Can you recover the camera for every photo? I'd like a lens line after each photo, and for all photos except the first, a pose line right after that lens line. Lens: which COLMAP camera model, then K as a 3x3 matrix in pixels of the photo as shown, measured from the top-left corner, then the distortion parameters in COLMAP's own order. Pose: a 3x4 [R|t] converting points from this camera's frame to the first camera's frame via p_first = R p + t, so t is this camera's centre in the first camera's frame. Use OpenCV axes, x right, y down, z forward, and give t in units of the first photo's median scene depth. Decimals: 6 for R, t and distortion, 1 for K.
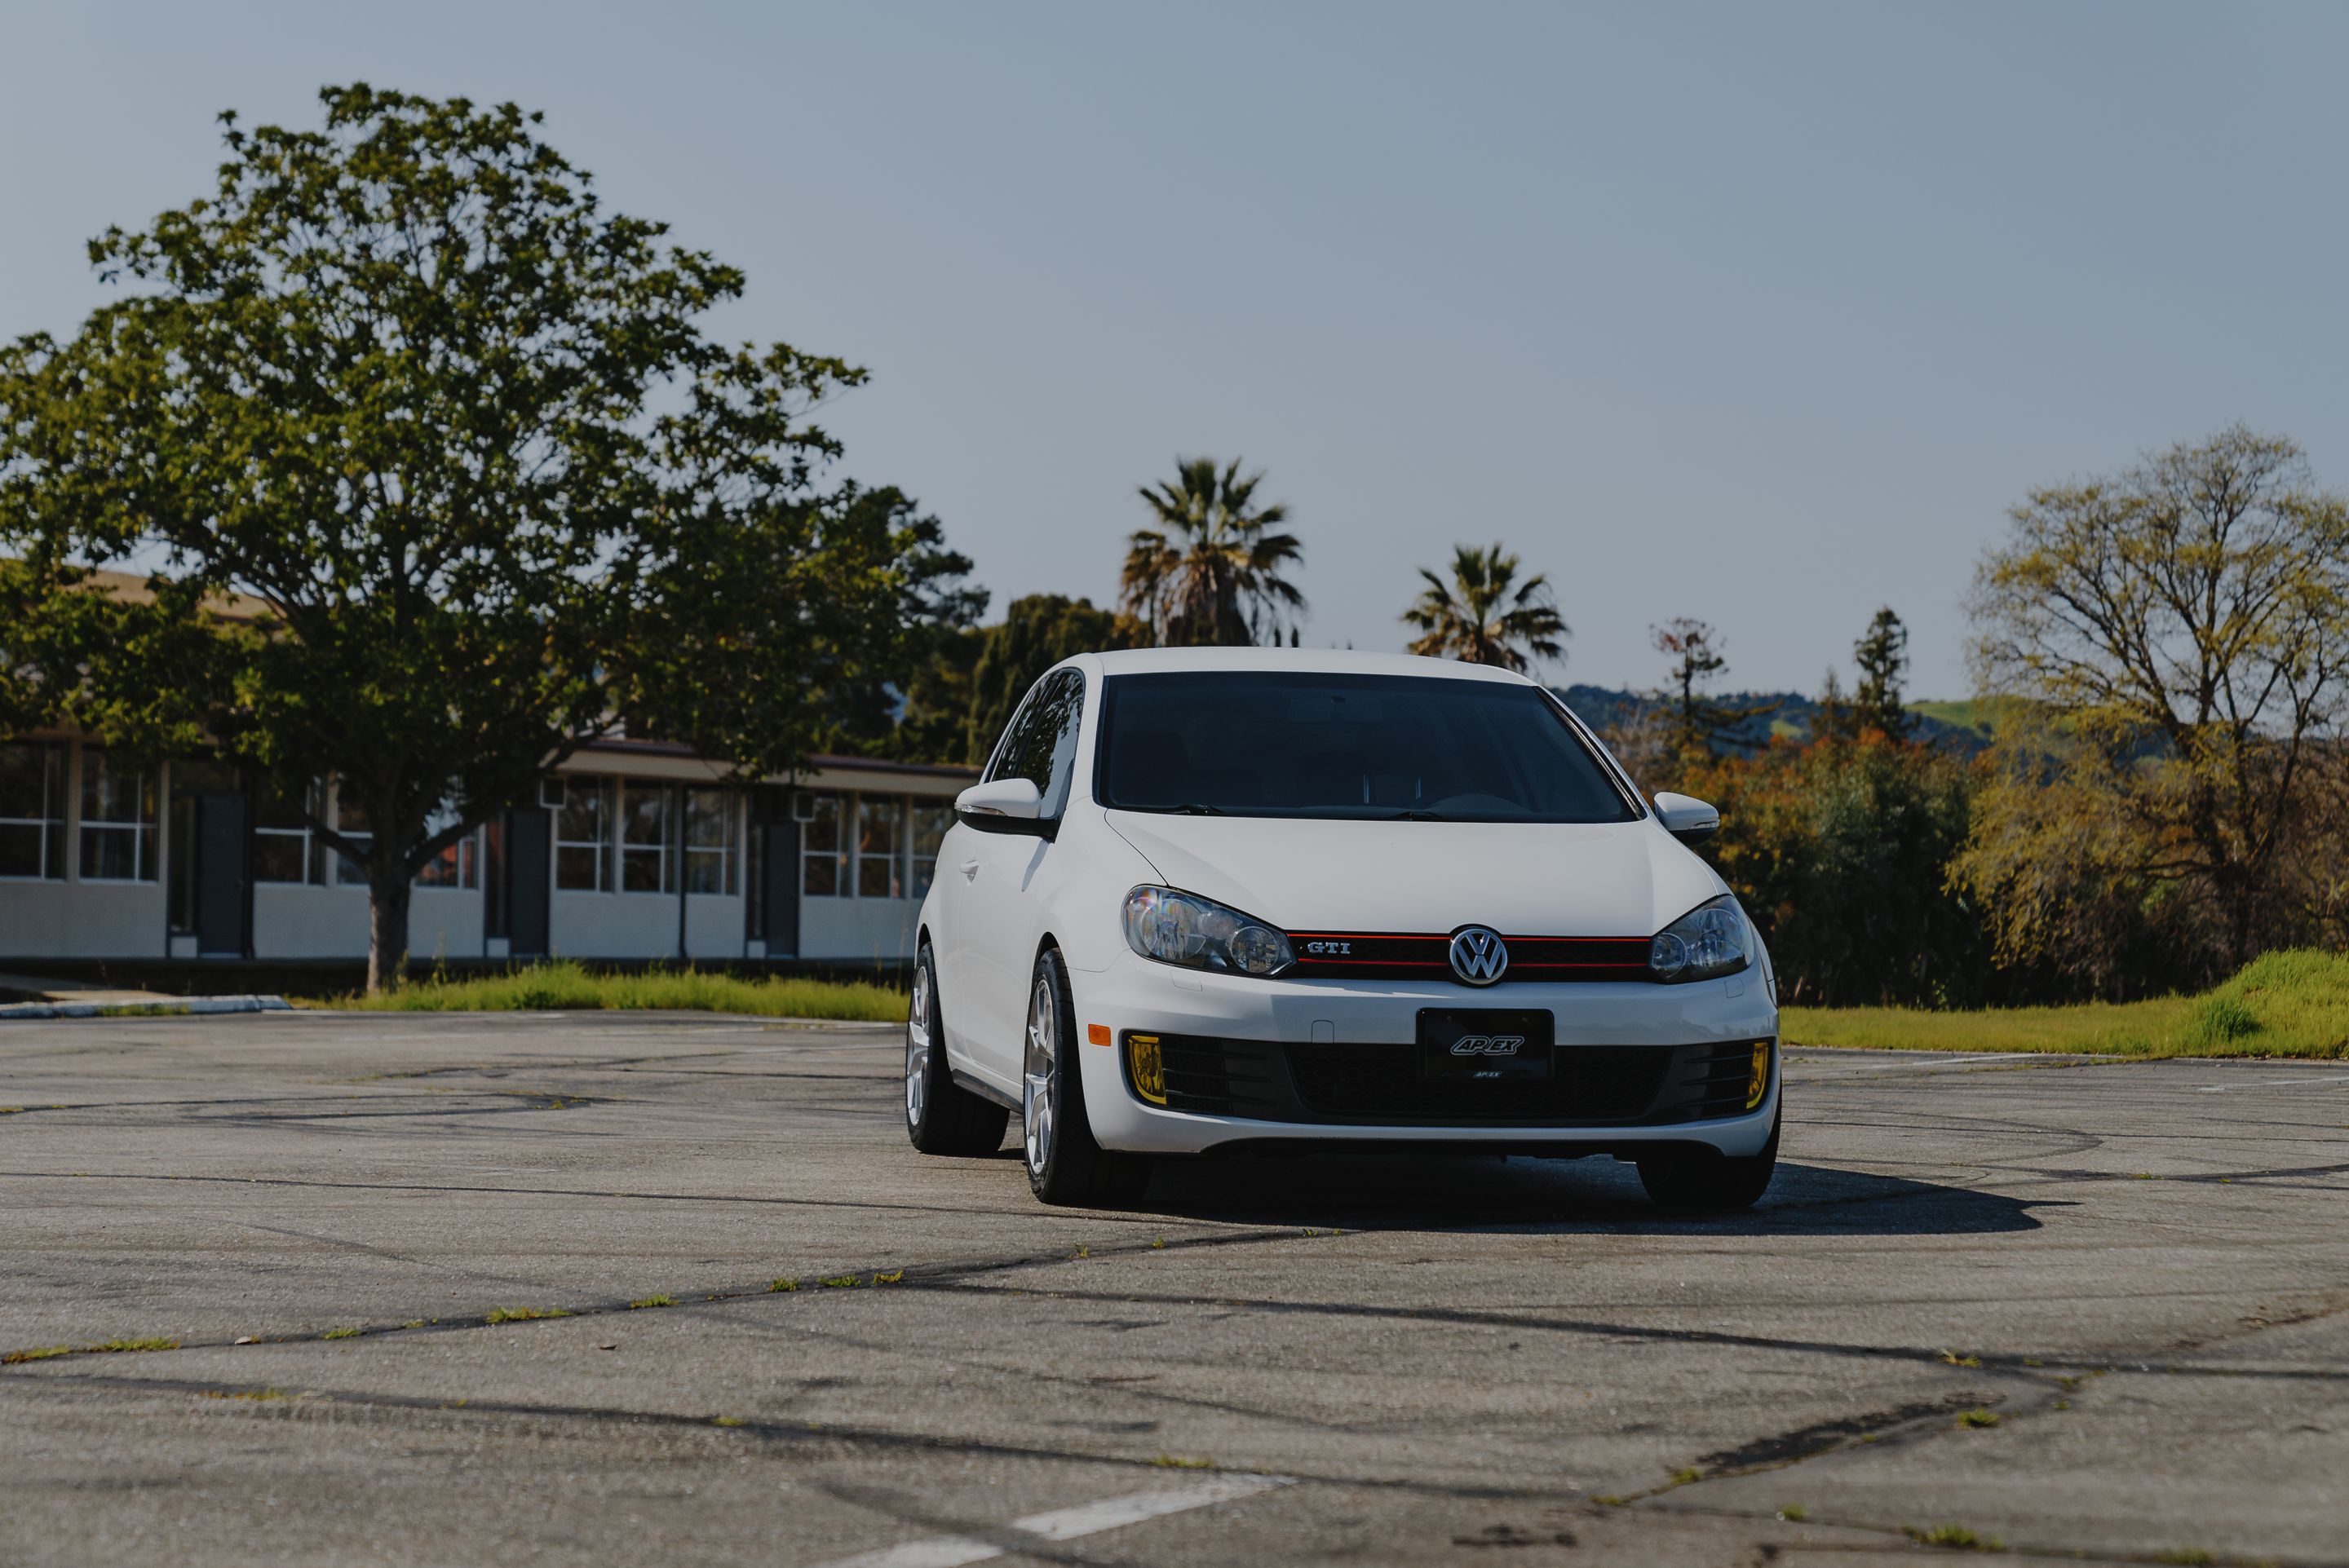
lens RADIAL K [[4890.3, 0, 1163.3], [0, 4890.3, 912.7], [0, 0, 1]] dist [0.032509, 0.341024]
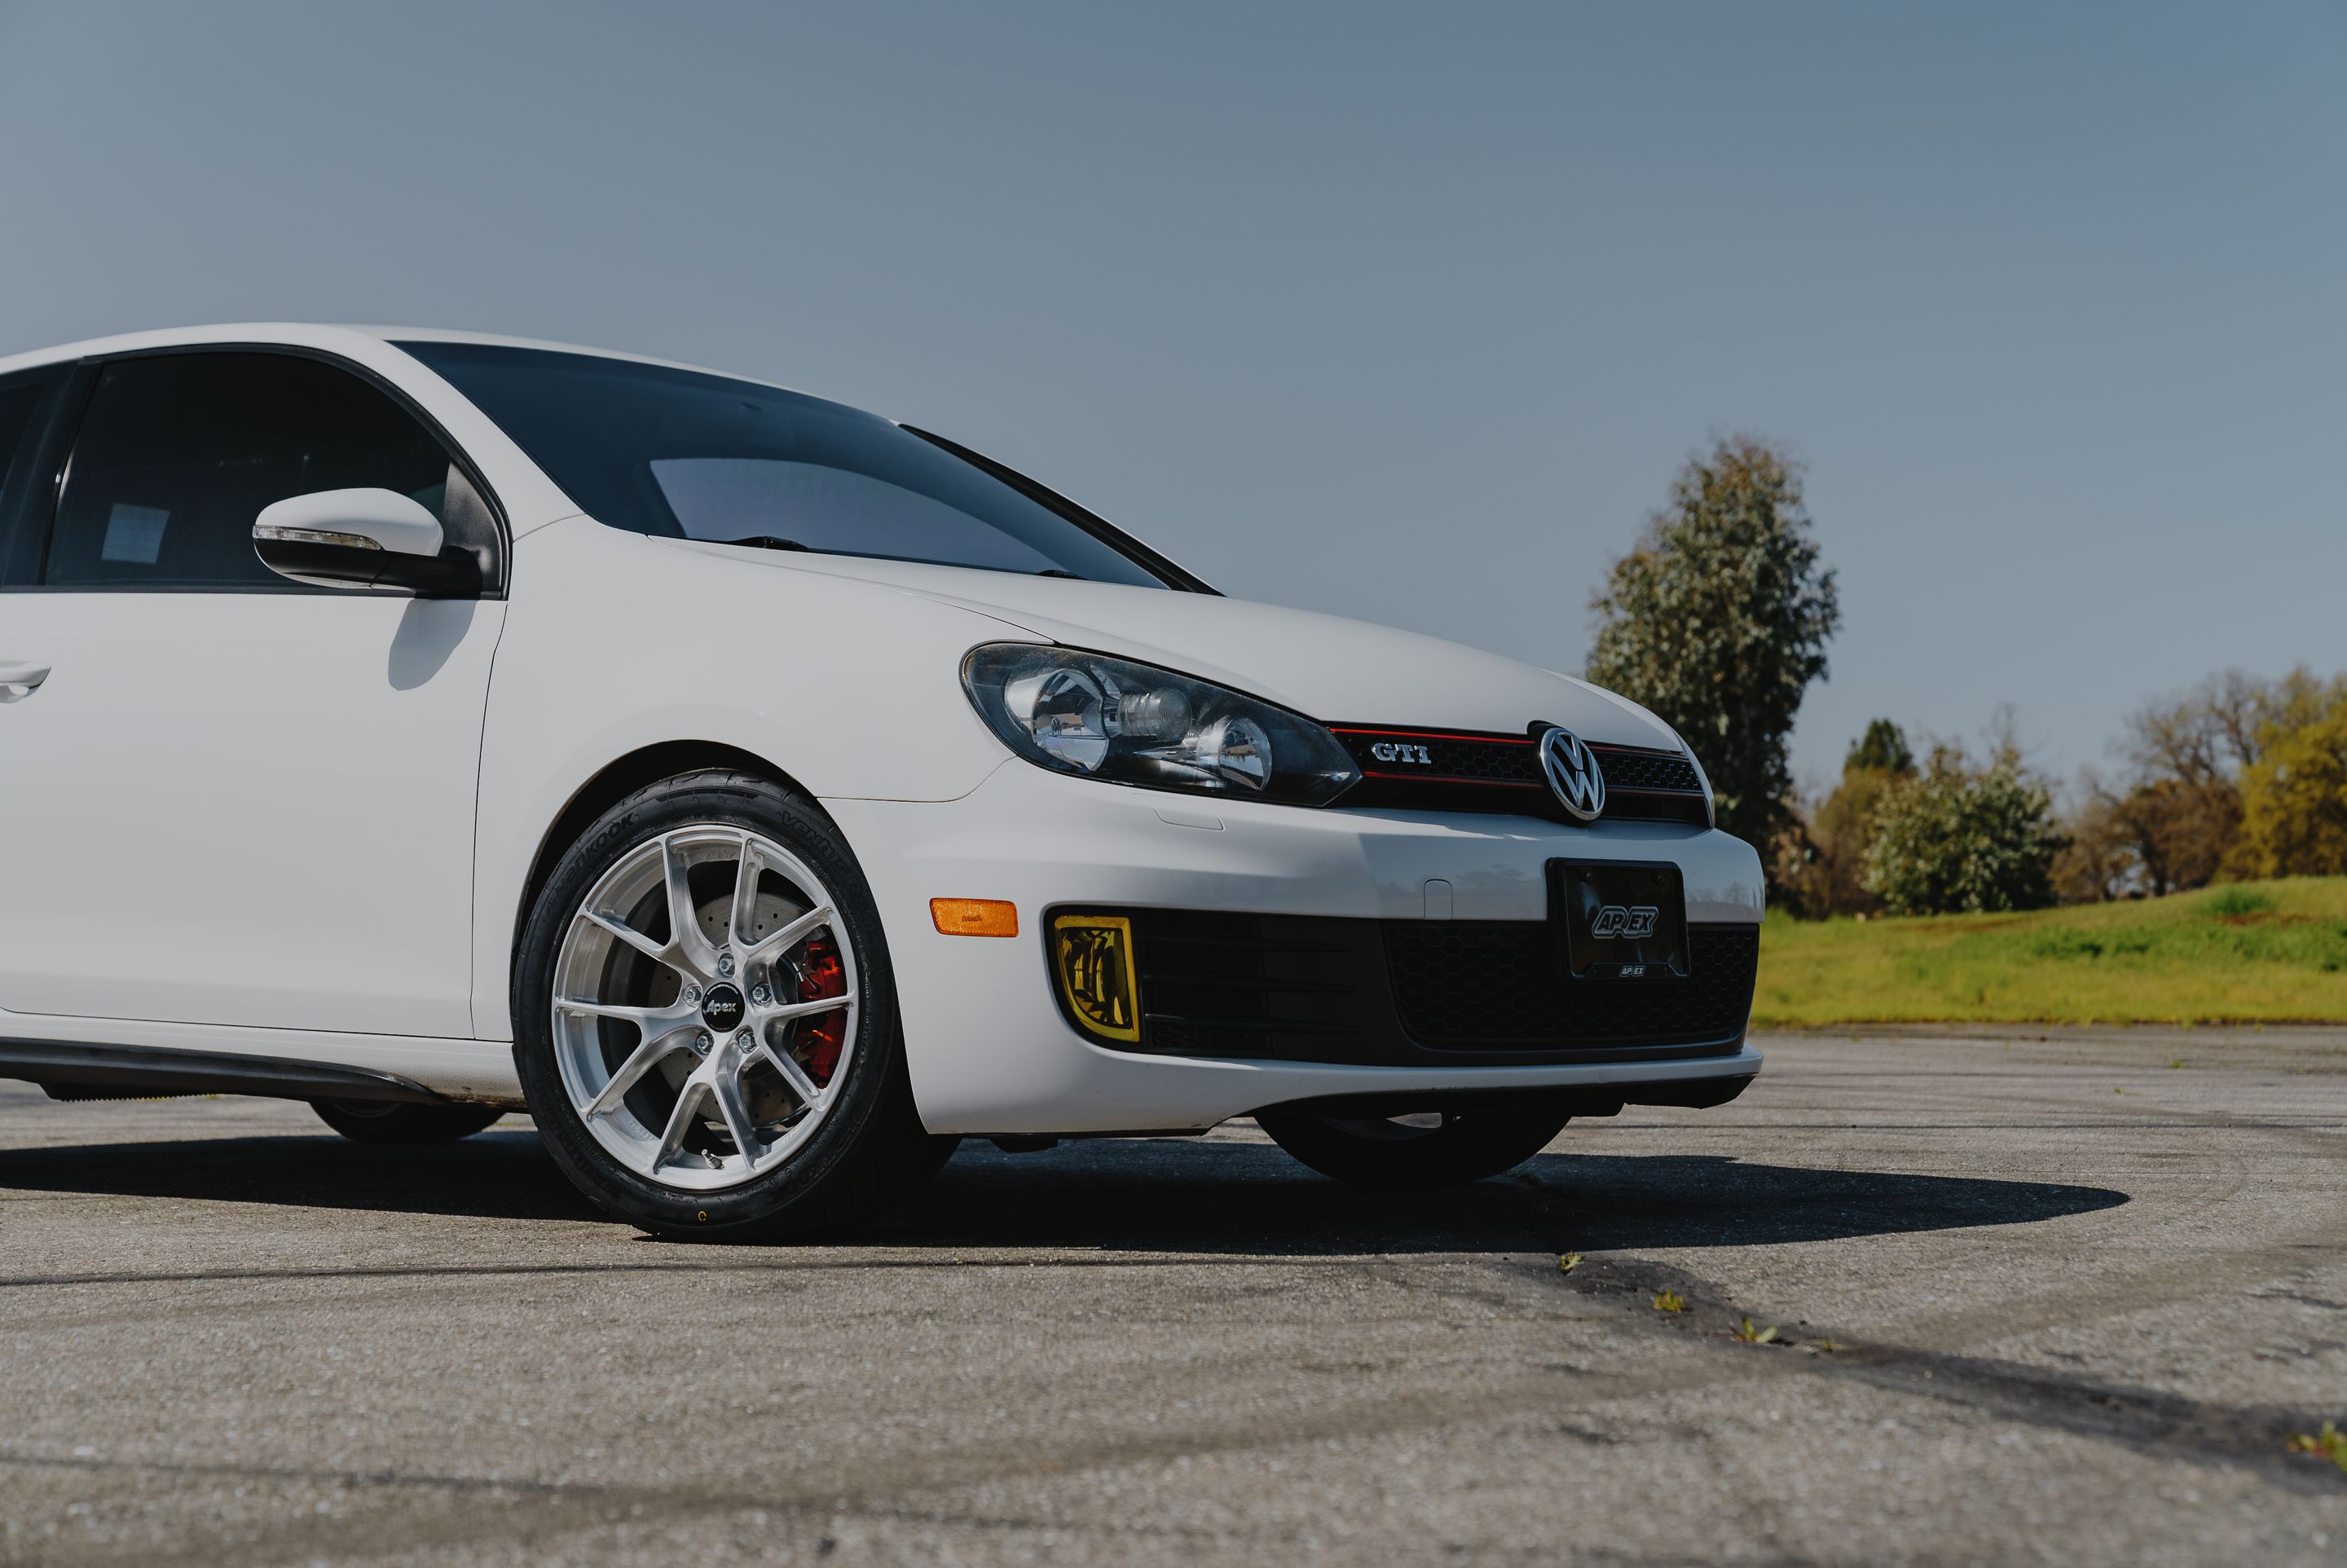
lens RADIAL K [[3970.1, 0, 1126.2], [0, 3970.1, 784.8], [0, 0, 1]] dist [0.019779, 0.033912]
pose [[0.767182, 0.017603, 0.641188, -0.066485], [0.013906, 0.998932, -0.044063, 0.007155], [-0.641279, 0.042720, 0.766117, 0.157398]]
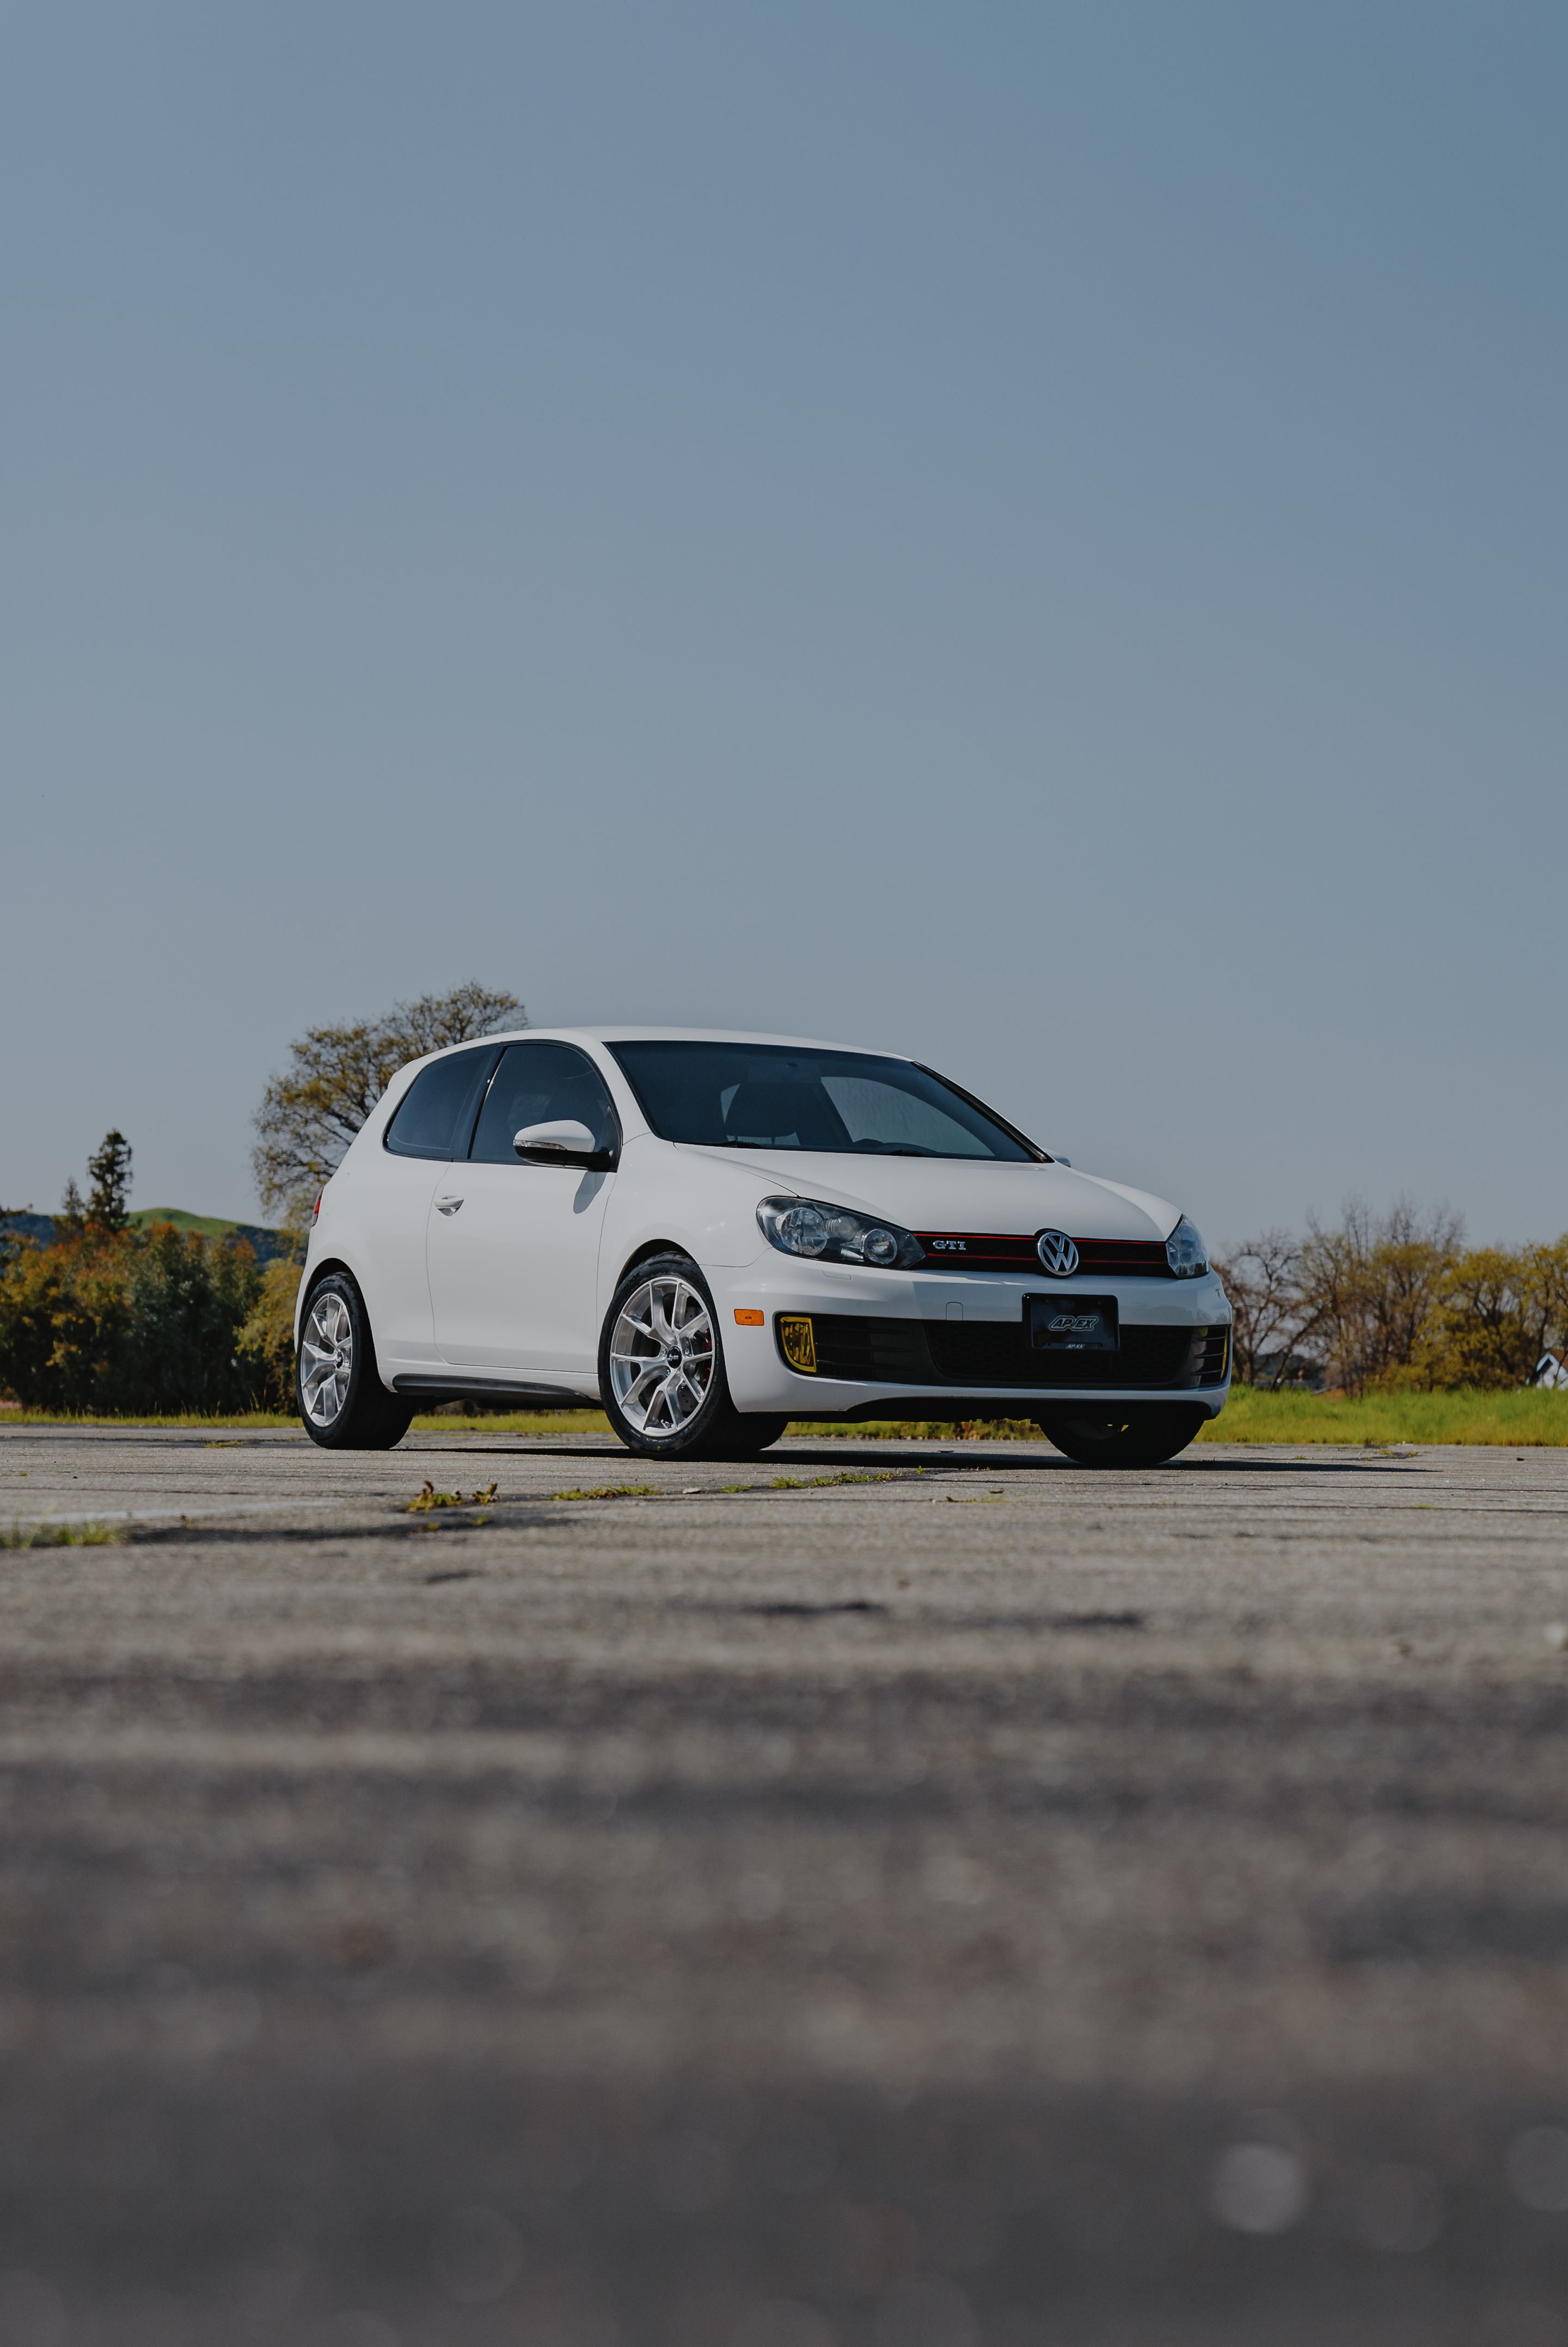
lens RADIAL K [[3970.1, 0, 717.5], [0, 3970.1, 1249.3], [0, 0, 1]] dist [0.019779, 0.033912]
pose [[0.949396, 0.010691, 0.313900, -0.079635], [0.000373, 0.999381, -0.035167, 0.010263], [-0.314082, 0.033504, 0.948805, 0.014131]]
